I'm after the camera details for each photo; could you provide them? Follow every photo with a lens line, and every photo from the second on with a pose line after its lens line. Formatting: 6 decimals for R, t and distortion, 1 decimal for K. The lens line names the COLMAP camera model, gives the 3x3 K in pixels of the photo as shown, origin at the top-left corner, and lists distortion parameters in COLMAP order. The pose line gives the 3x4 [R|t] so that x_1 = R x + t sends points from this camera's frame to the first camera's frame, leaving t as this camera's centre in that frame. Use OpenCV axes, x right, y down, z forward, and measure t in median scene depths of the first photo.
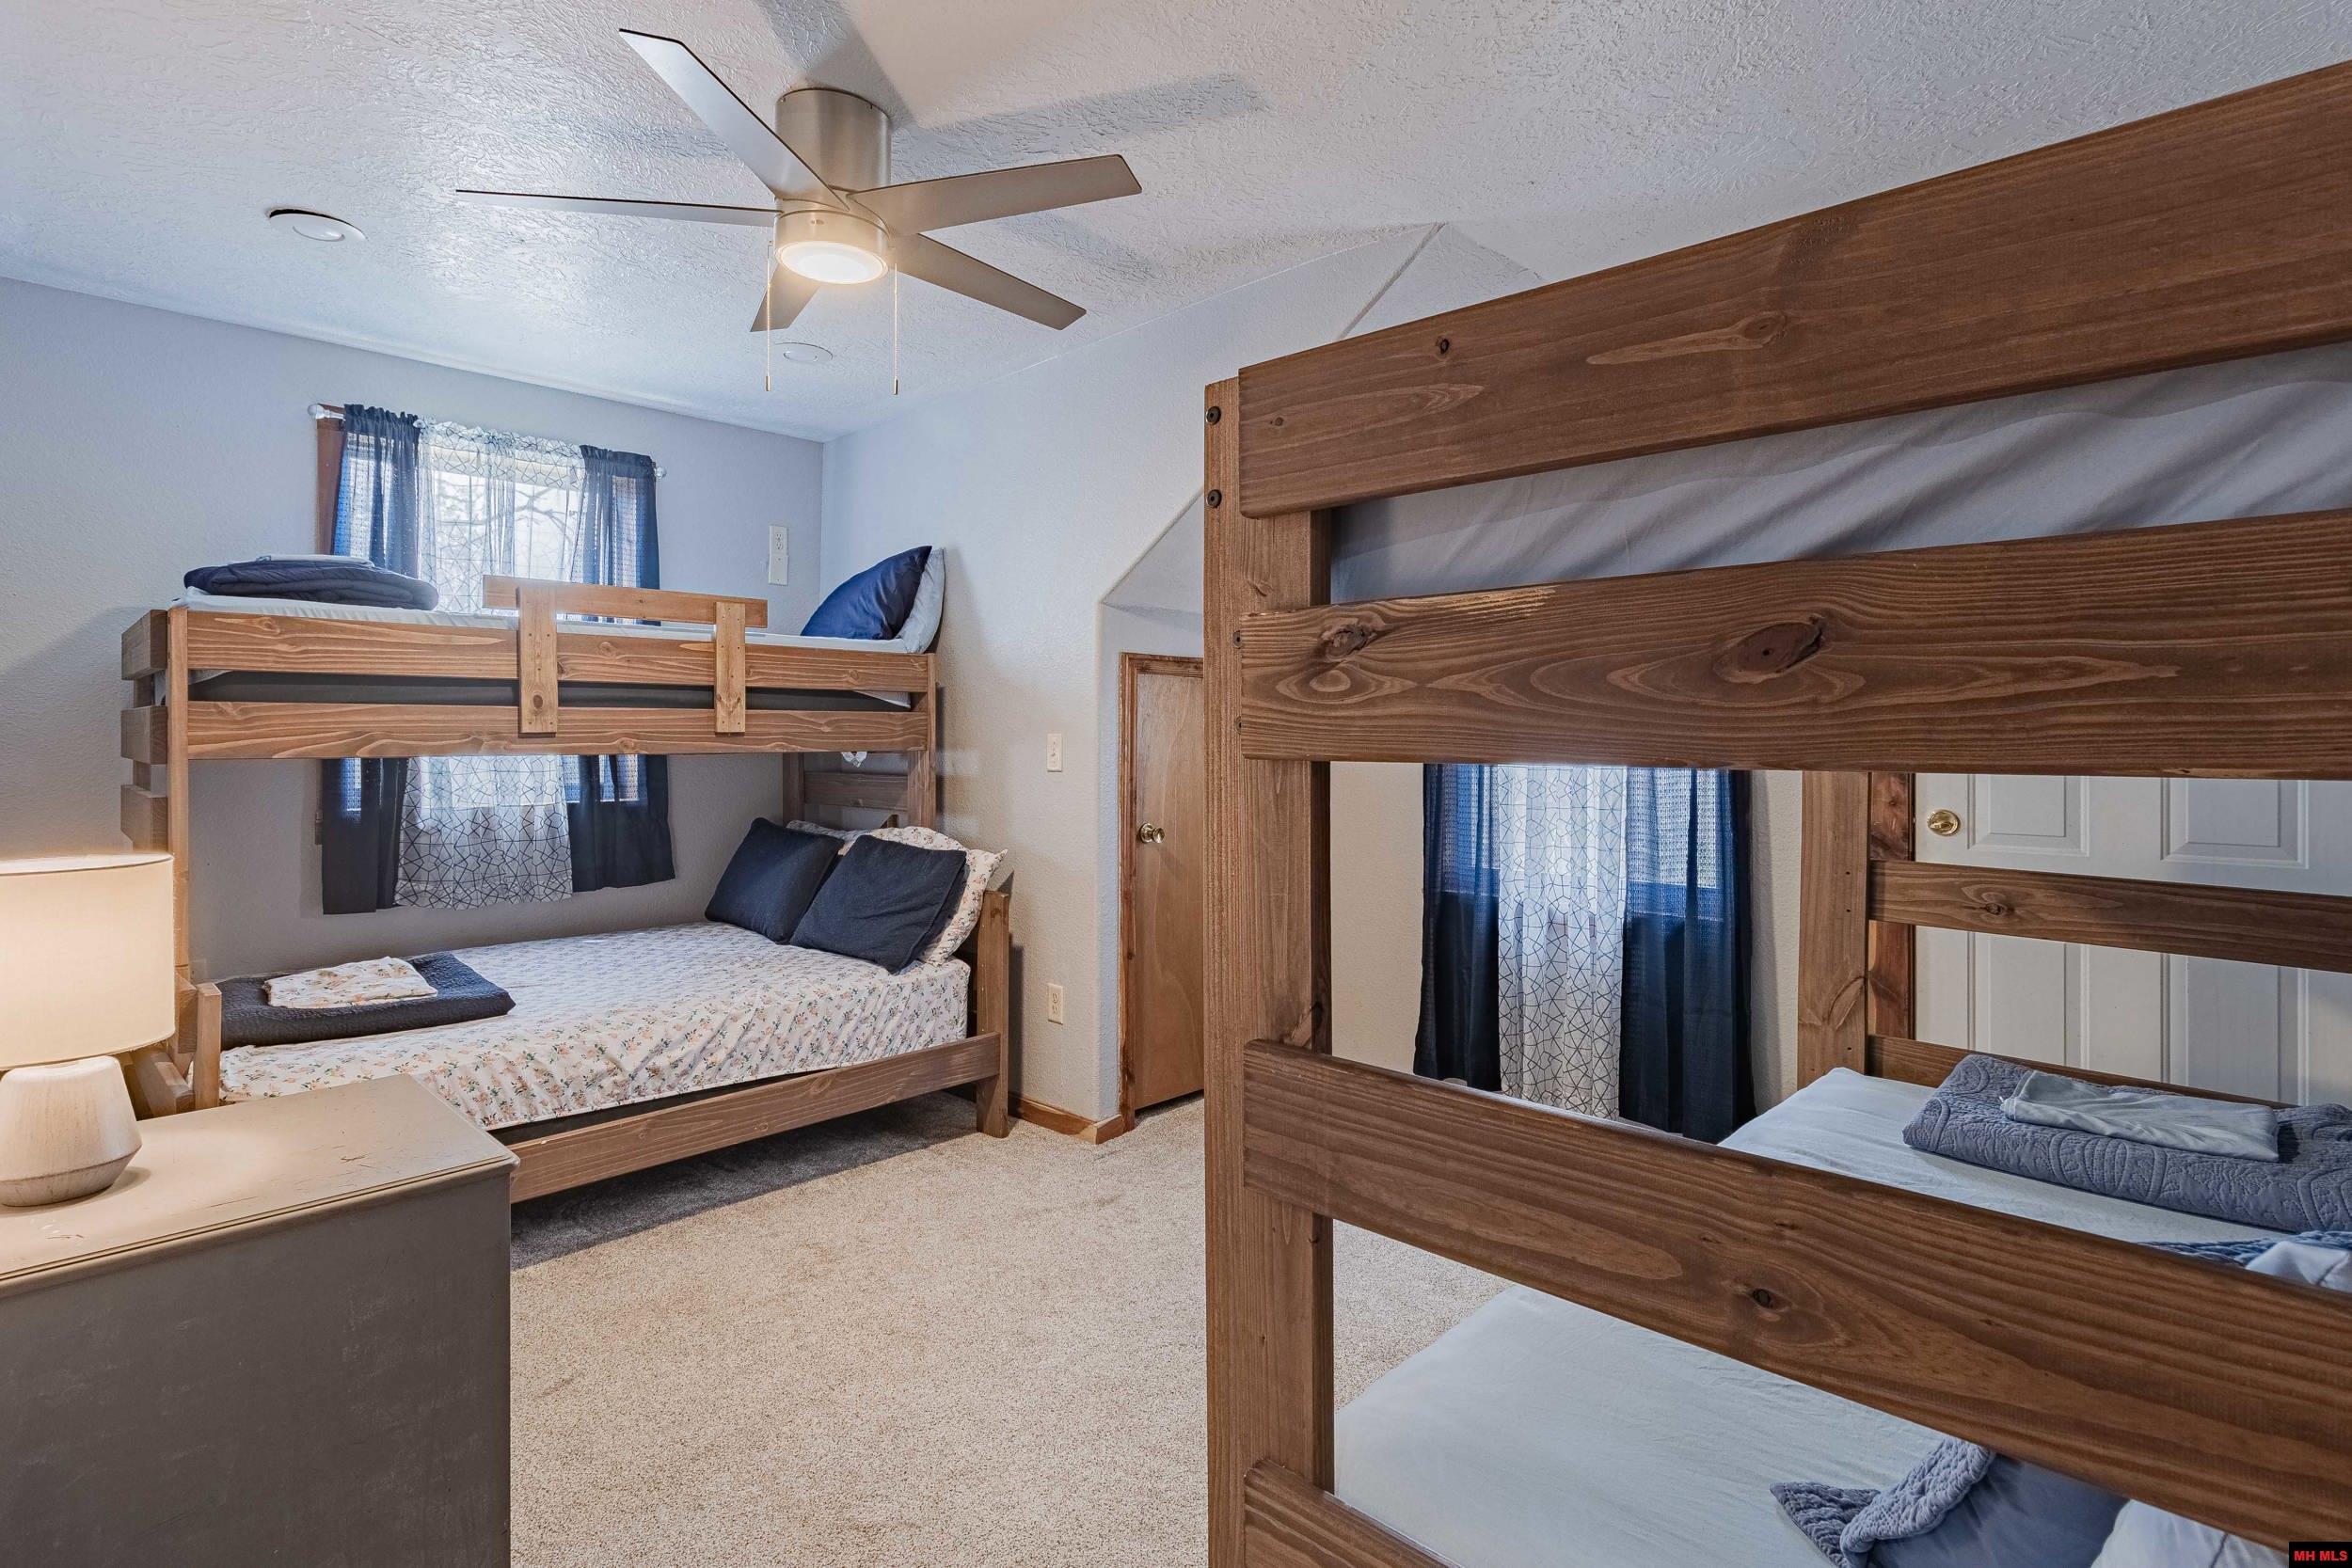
lens RADIAL K [[1105.0, 0, 1172.1], [0, 1105.0, 768.8], [0, 0, 1]] dist [0.004876, 0.000896]
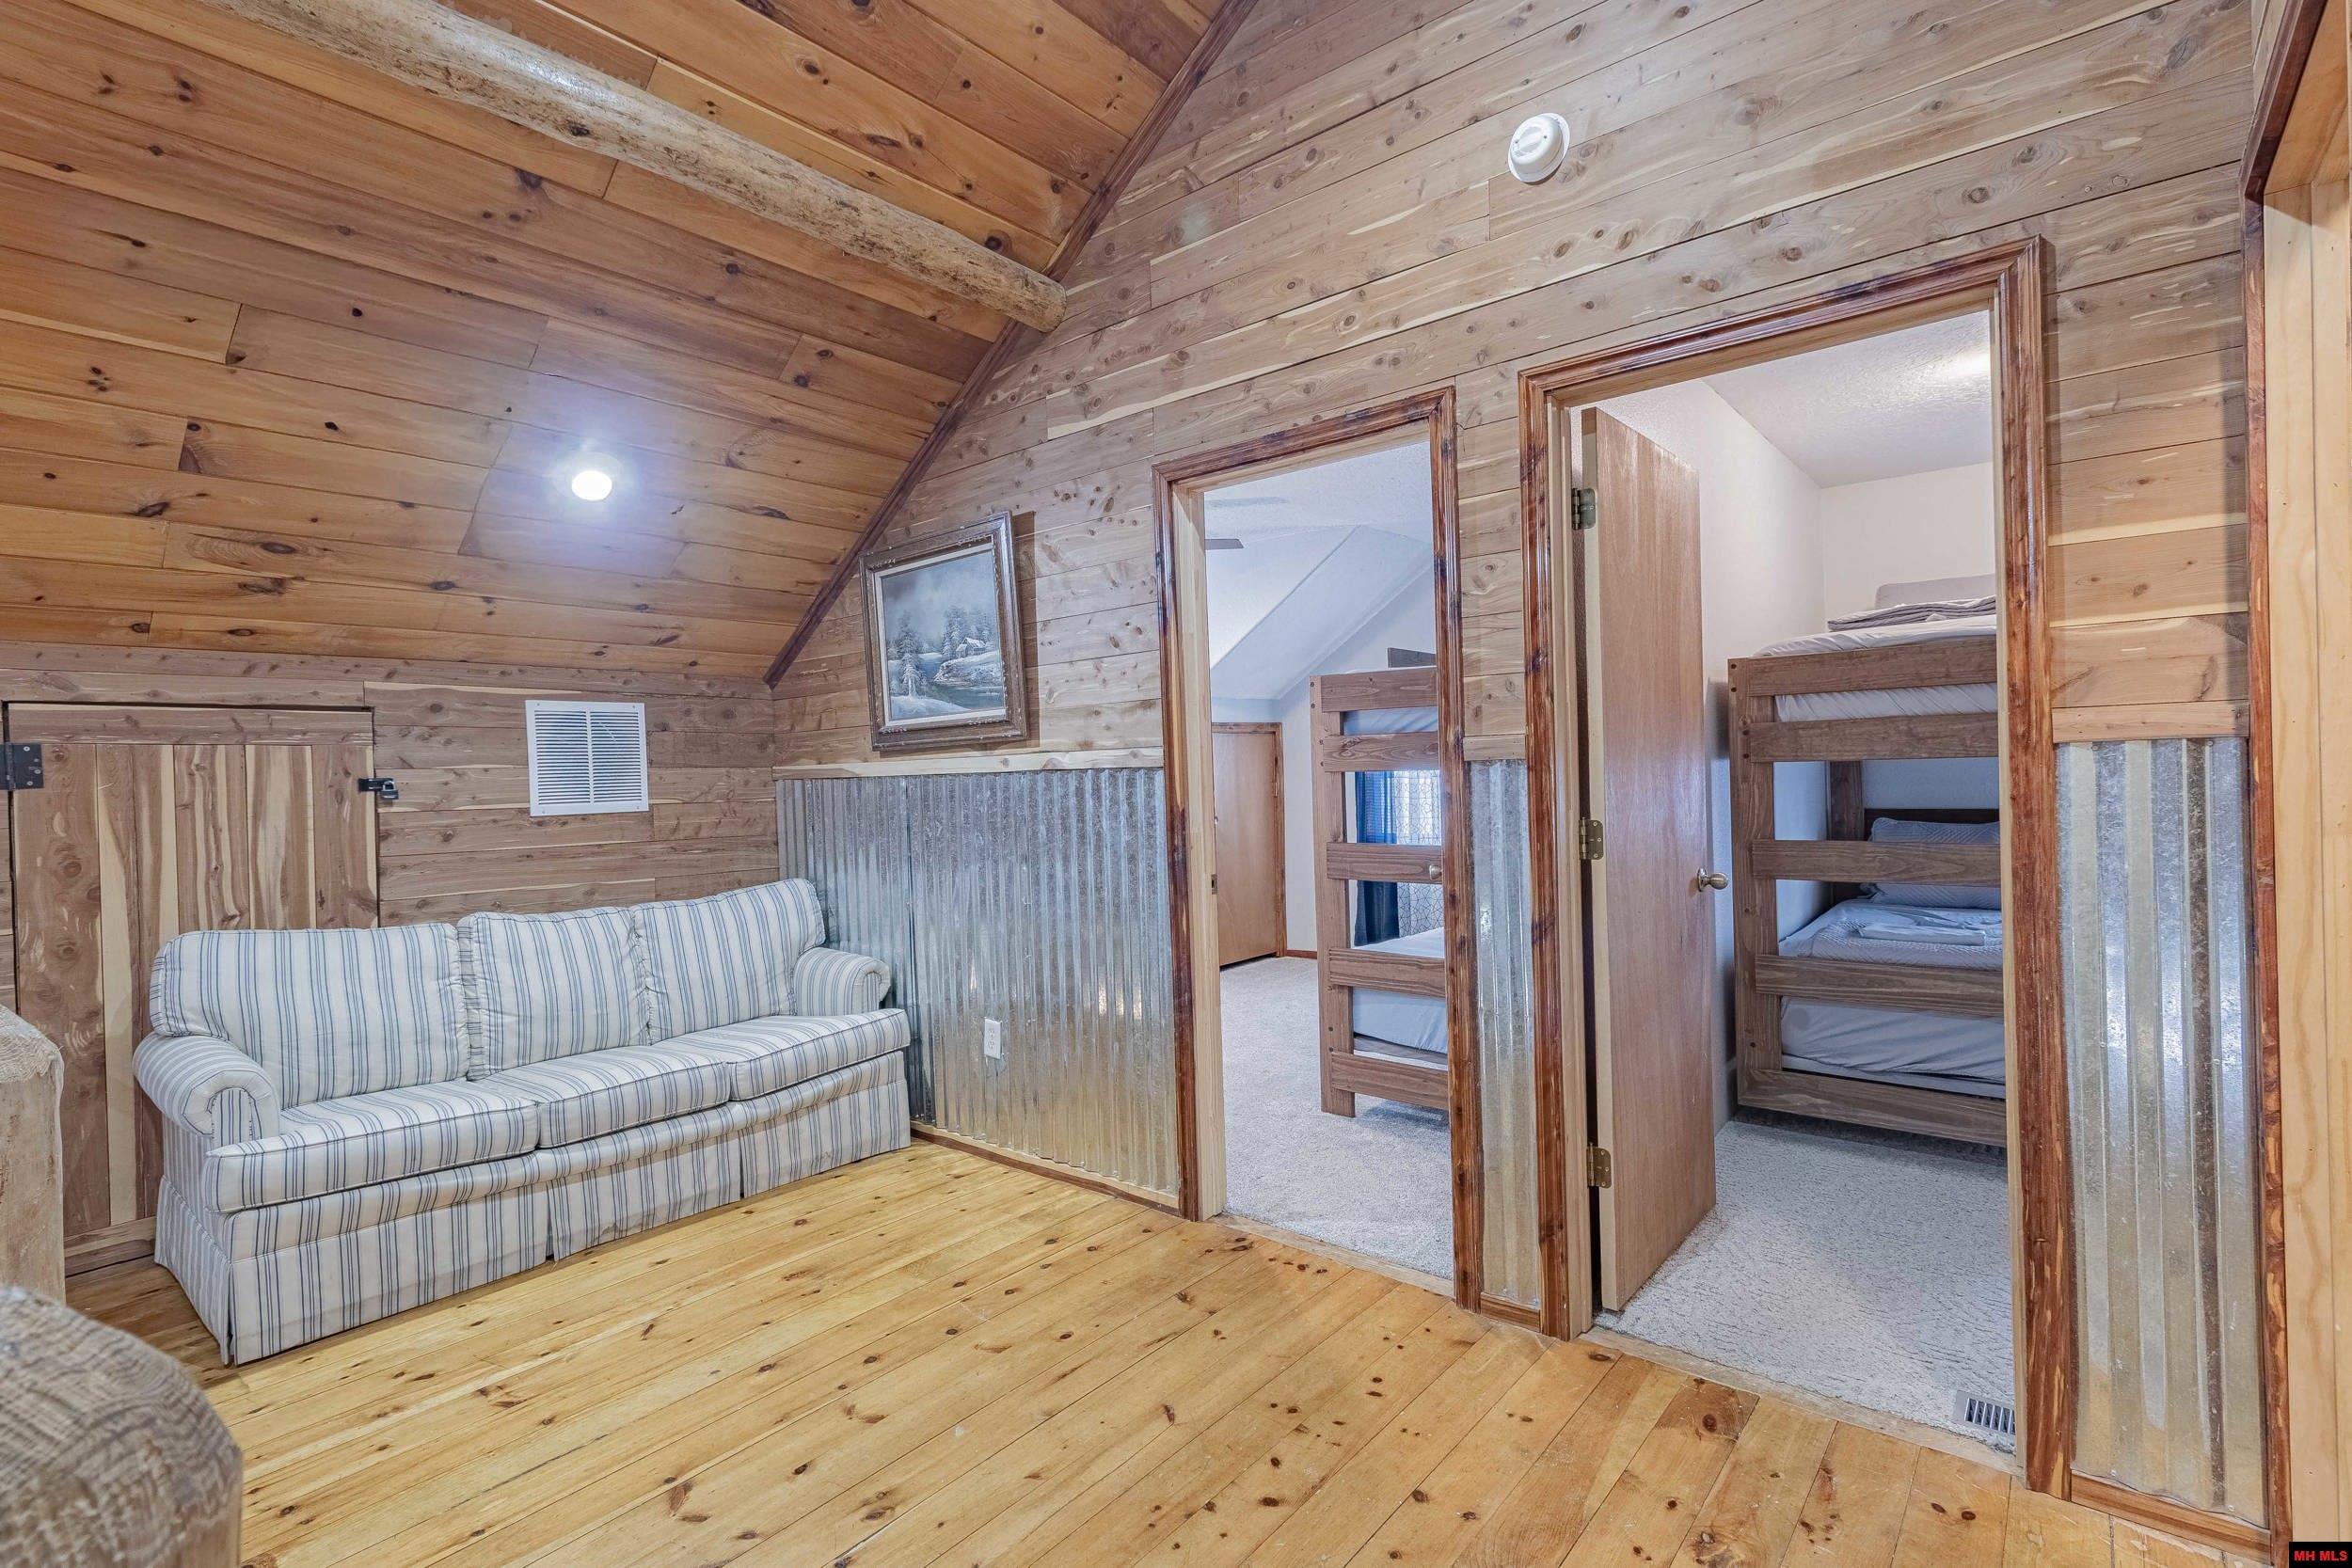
lens RADIAL K [[1105.0, 0, 1179.2], [0, 1105.0, 787.3], [0, 0, 1]] dist [0.004876, 0.000896]
pose [[0.995861, -0.033844, 0.084355, -0.813023], [0.033905, 0.999425, 0.000711, 0.027750], [-0.084331, 0.002153, 0.996436, -3.015874]]
